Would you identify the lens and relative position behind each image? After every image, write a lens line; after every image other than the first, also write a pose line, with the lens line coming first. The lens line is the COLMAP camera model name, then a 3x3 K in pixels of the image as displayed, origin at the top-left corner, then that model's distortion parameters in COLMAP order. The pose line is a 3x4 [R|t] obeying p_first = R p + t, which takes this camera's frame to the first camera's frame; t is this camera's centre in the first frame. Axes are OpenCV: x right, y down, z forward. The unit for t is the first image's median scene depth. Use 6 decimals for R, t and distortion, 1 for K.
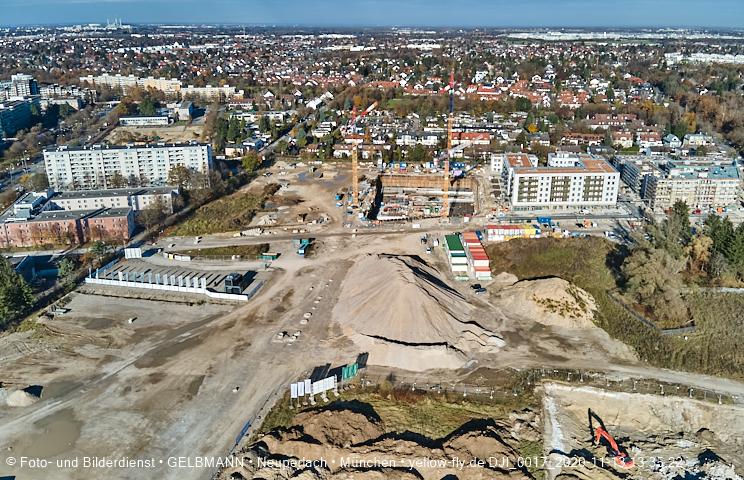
lens RADIAL K [[572.6, 0, 383.4], [0, 572.6, 252.2], [0, 0, 1]] dist [0.086188, -0.140379]
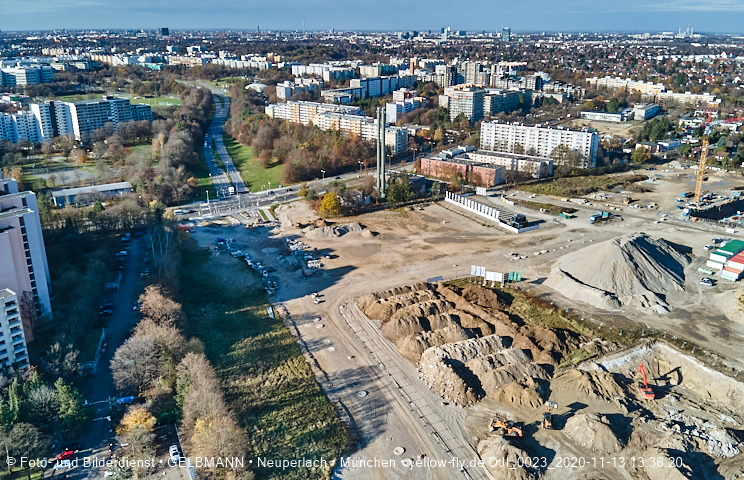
lens RADIAL K [[572.6, 0, 383.4], [0, 572.6, 252.2], [0, 0, 1]] dist [0.086188, -0.140379]
pose [[0.644220, 0.274830, -0.713757, 0.391382], [-0.283483, 0.952542, 0.110909, 0.046715], [0.710365, 0.130888, 0.691556, -0.121501]]
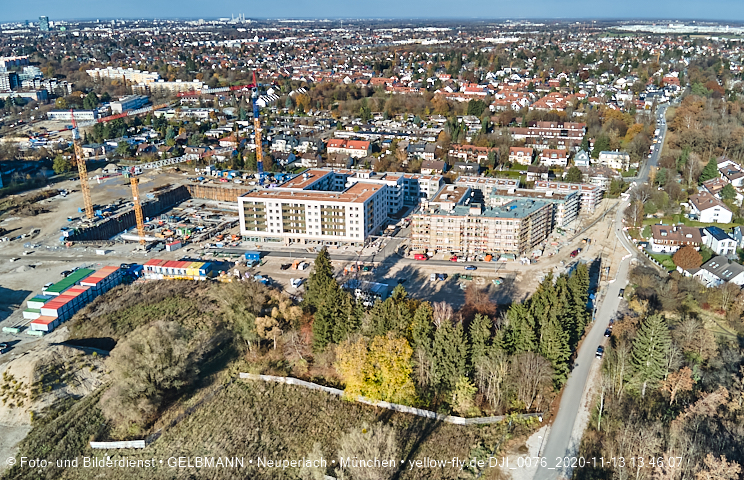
lens RADIAL K [[571.6, 0, 384.0], [0, 571.6, 251.6], [0, 0, 1]] dist [0.068507, -0.118480]
pose [[0.980607, 0.071625, -0.182426, 0.609415], [-0.069967, 0.997429, 0.015513, -0.087915], [0.183068, -0.002449, 0.983097, 0.231409]]
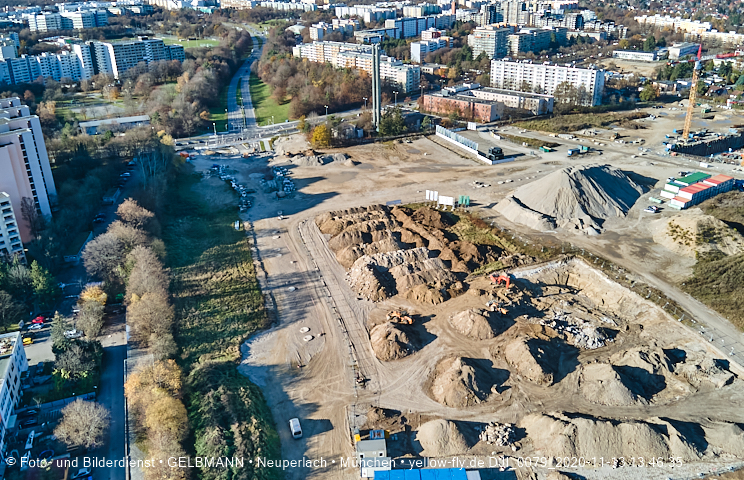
lens RADIAL K [[568.1, 0, 383.3], [0, 568.1, 250.6], [0, 0, 1]] dist [0.071663, -0.117819]
pose [[0.561782, 0.354373, -0.747543, 0.538298], [-0.290338, 0.930588, 0.222955, 0.031349], [0.774664, 0.091788, 0.625676, -0.059245]]
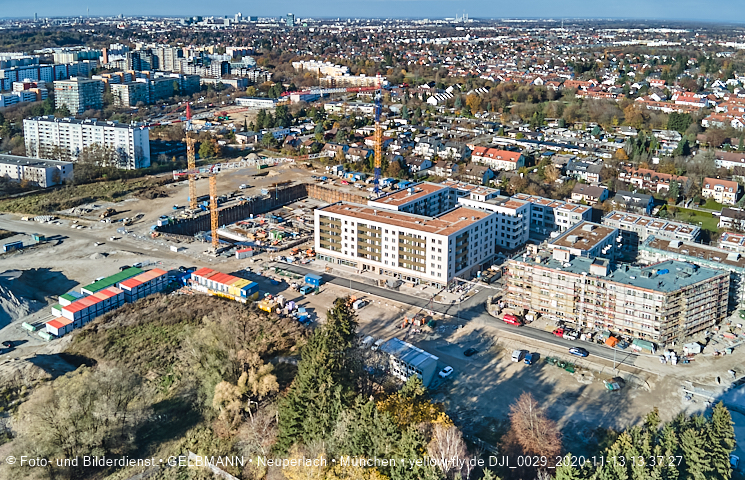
lens RADIAL K [[558.8, 0, 370.0], [0, 558.8, 240.7], [0, 0, 1]] dist [0.078678, -0.133360]
pose [[0.835250, 0.205295, -0.510110, 0.671905], [-0.205919, 0.976965, 0.056012, -0.154999], [0.509858, 0.058257, 0.858284, 0.449094]]
